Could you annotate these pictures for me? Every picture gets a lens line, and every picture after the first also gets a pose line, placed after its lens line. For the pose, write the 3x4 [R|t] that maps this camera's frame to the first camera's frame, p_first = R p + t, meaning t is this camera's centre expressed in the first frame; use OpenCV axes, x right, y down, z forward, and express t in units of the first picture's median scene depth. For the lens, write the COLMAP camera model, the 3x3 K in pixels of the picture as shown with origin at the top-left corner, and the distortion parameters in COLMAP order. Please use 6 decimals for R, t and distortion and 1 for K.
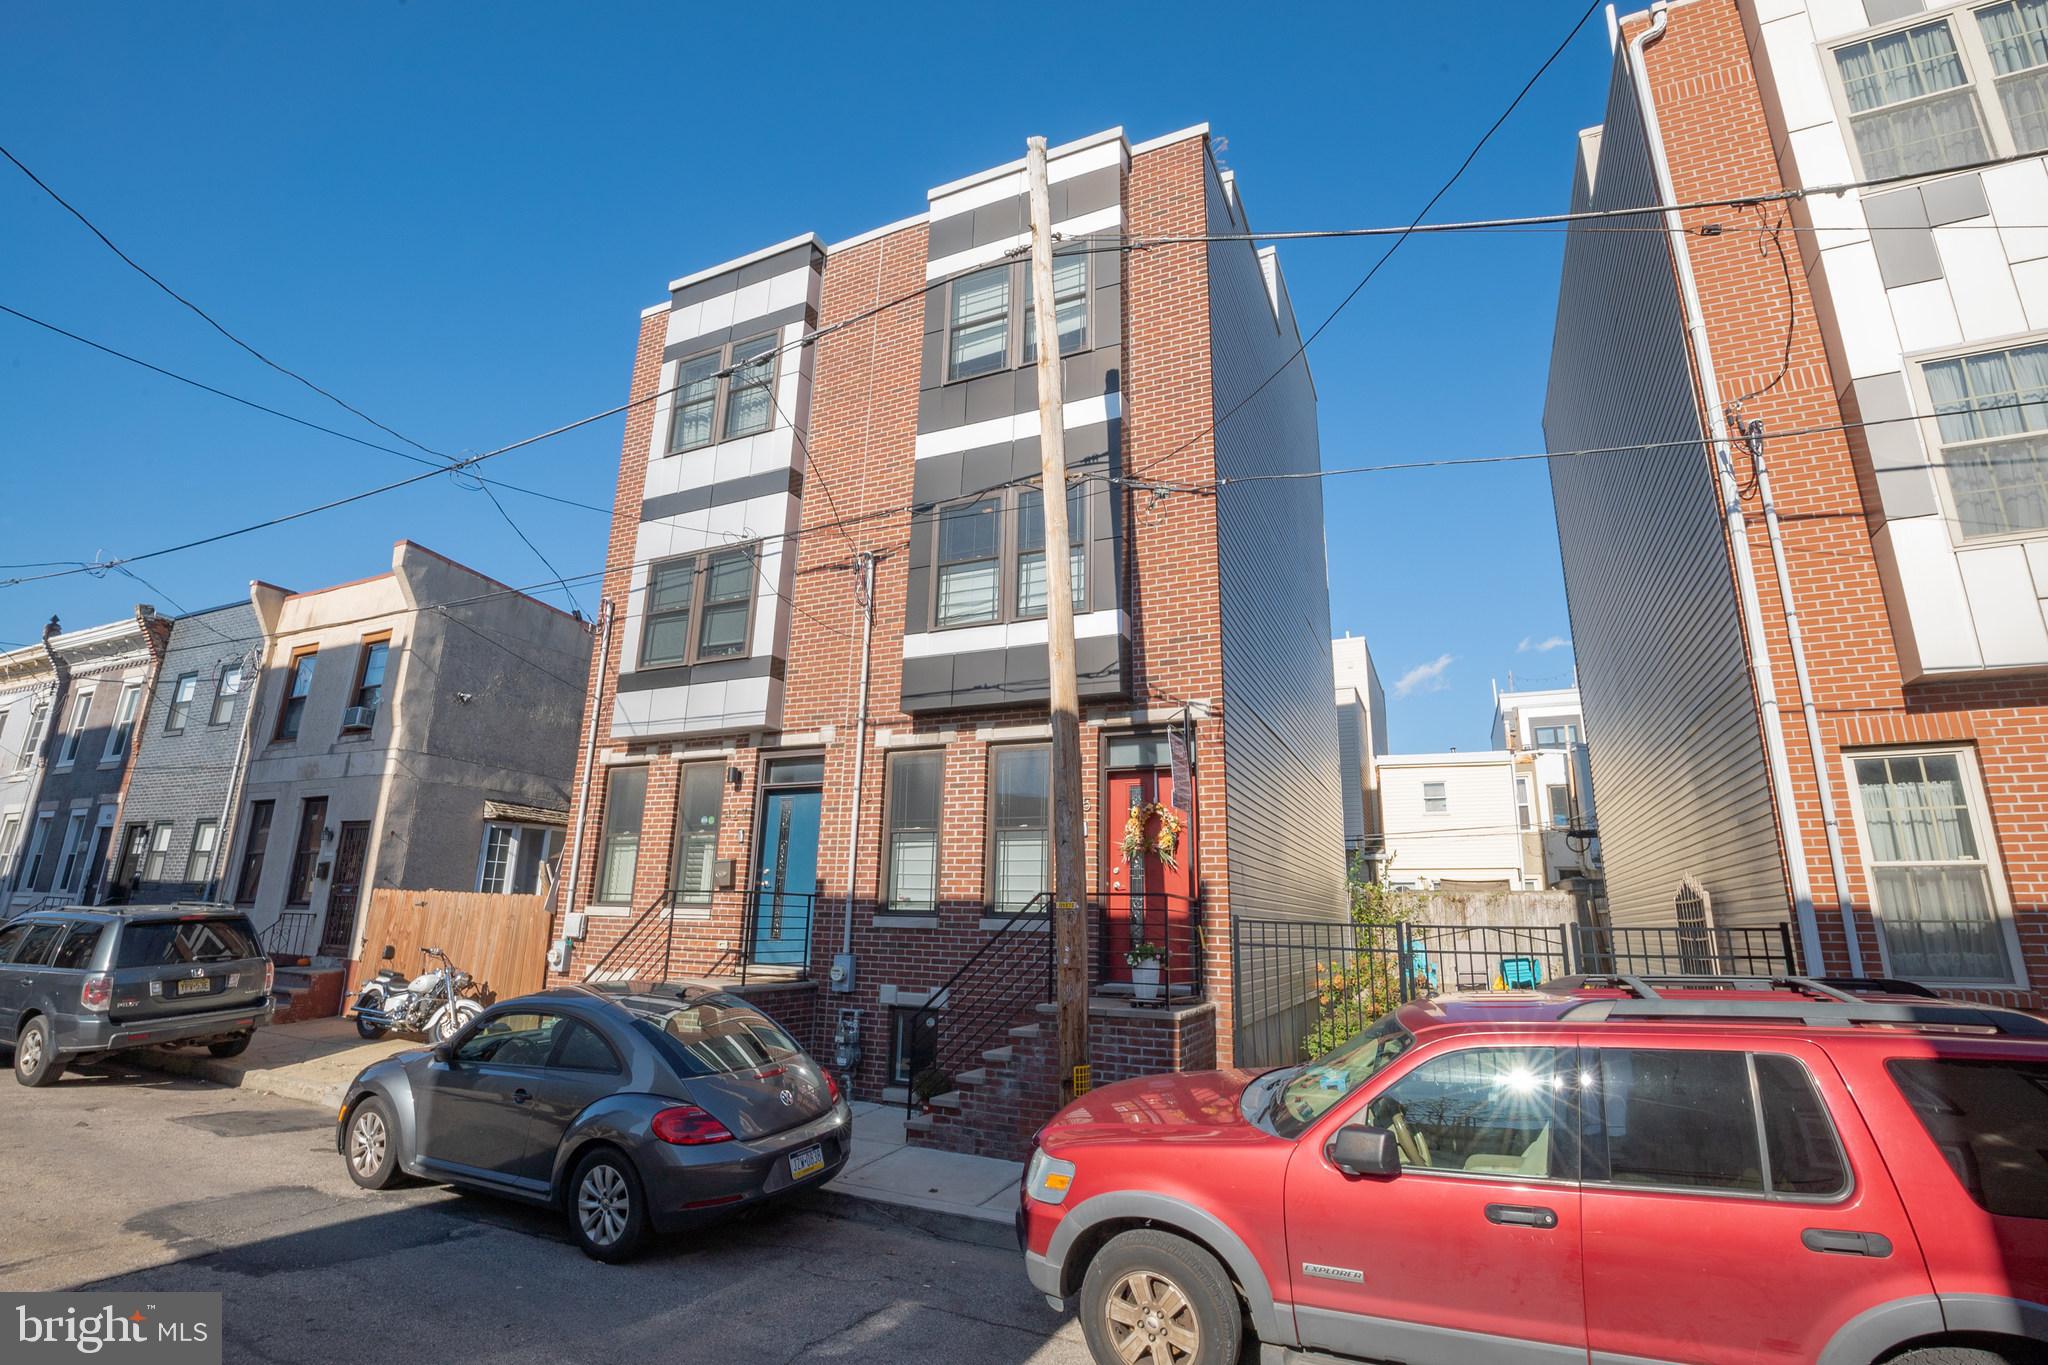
lens RADIAL K [[933.9, 0, 1021.6], [0, 933.9, 674.4], [0, 0, 1]] dist [-0.044983, 0.009140]
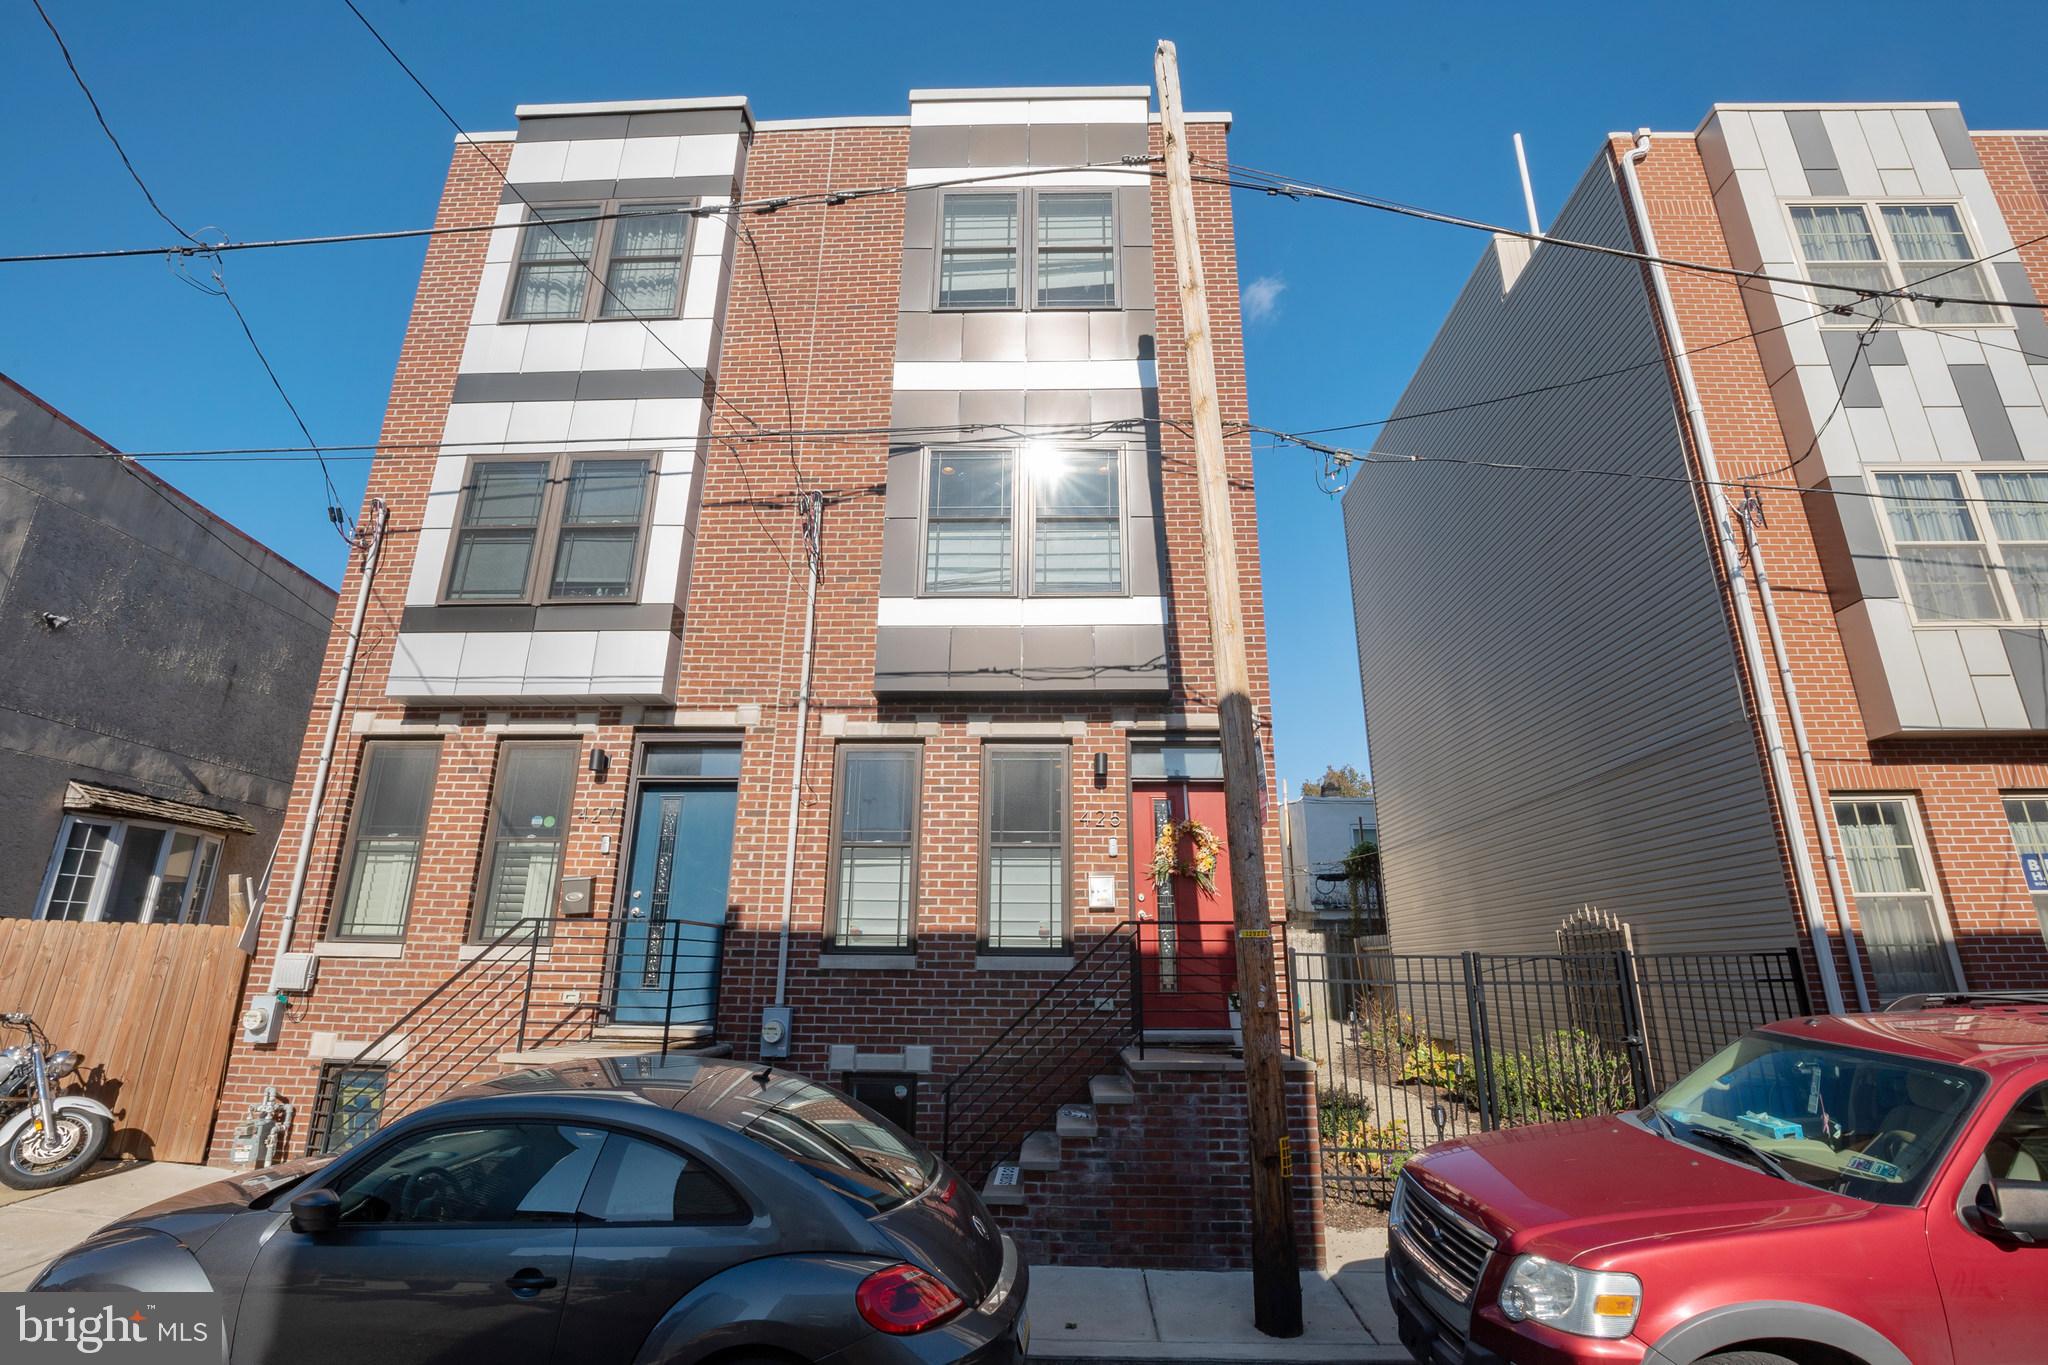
lens RADIAL K [[933.9, 0, 1021.6], [0, 933.9, 674.4], [0, 0, 1]] dist [-0.044983, 0.009140]
pose [[0.920336, 0.104333, 0.376956, -0.297783], [-0.087667, 0.994271, -0.061151, 0.059301], [-0.381177, 0.023233, 0.924210, 0.212885]]
